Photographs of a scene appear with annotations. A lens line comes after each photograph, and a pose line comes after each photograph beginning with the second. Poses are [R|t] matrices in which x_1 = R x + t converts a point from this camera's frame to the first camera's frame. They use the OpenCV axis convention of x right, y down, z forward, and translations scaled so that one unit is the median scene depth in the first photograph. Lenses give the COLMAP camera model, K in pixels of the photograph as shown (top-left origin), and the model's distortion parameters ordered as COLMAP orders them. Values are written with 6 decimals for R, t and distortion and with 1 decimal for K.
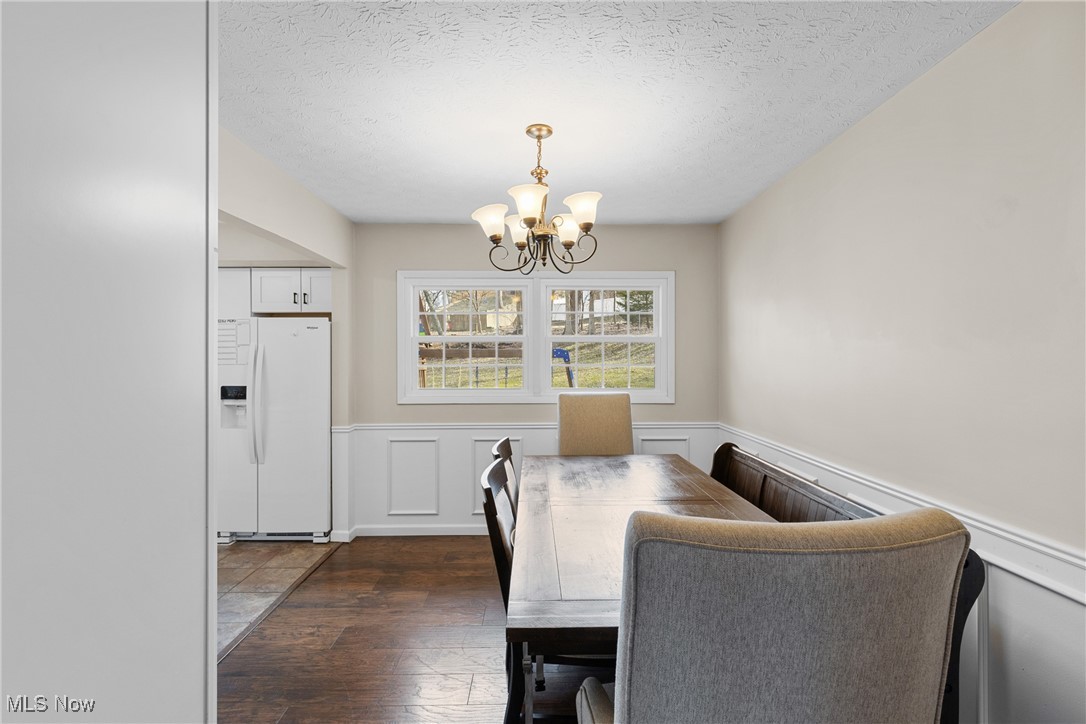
lens RADIAL K [[486.3, 0, 543.0], [0, 486.3, 362.0], [0, 0, 1]] dist [-0.000448, 0.000144]
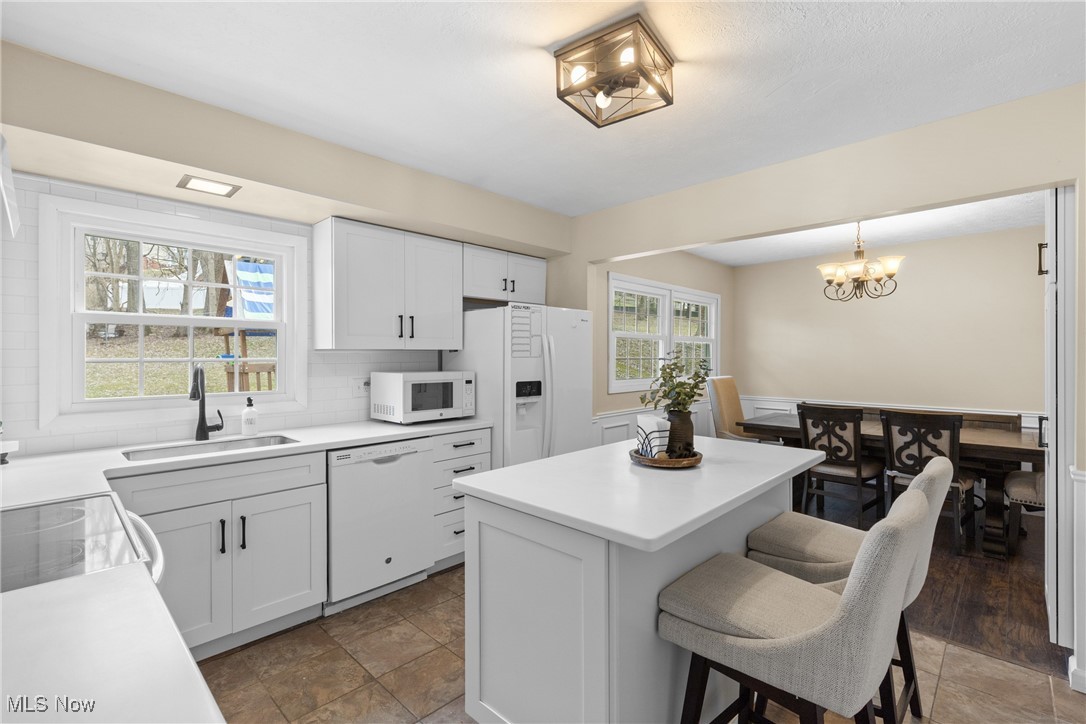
lens RADIAL K [[486.3, 0, 542.3], [0, 486.3, 352.6], [0, 0, 1]] dist [-0.002749, -0.000469]
pose [[0.708234, 0.016318, 0.705790, -1.247152], [-0.005459, 0.999830, -0.017639, 0.012854], [-0.705957, 0.008640, 0.708202, 0.349286]]
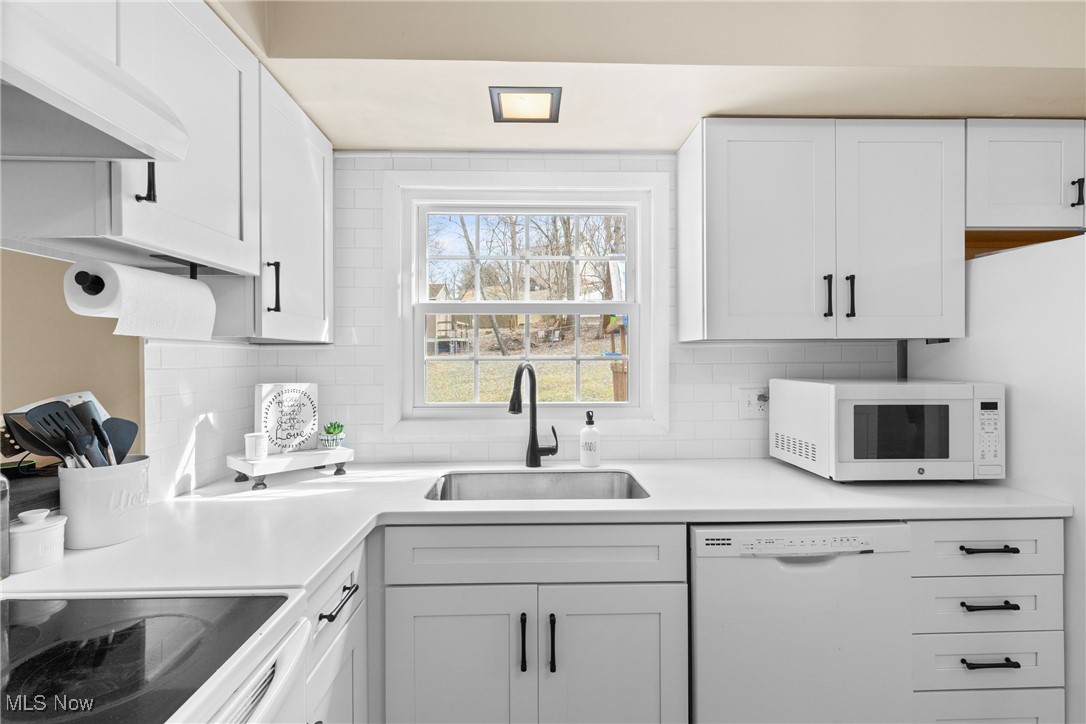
lens RADIAL K [[486.3, 0, 543.0], [0, 486.3, 362.0], [0, 0, 1]] dist [-0.000448, 0.000144]
pose [[0.999837, 0.007530, 0.016410, -1.099136], [-0.007698, 0.999918, 0.010201, 0.012813], [-0.016332, -0.010326, 0.999813, 0.670493]]
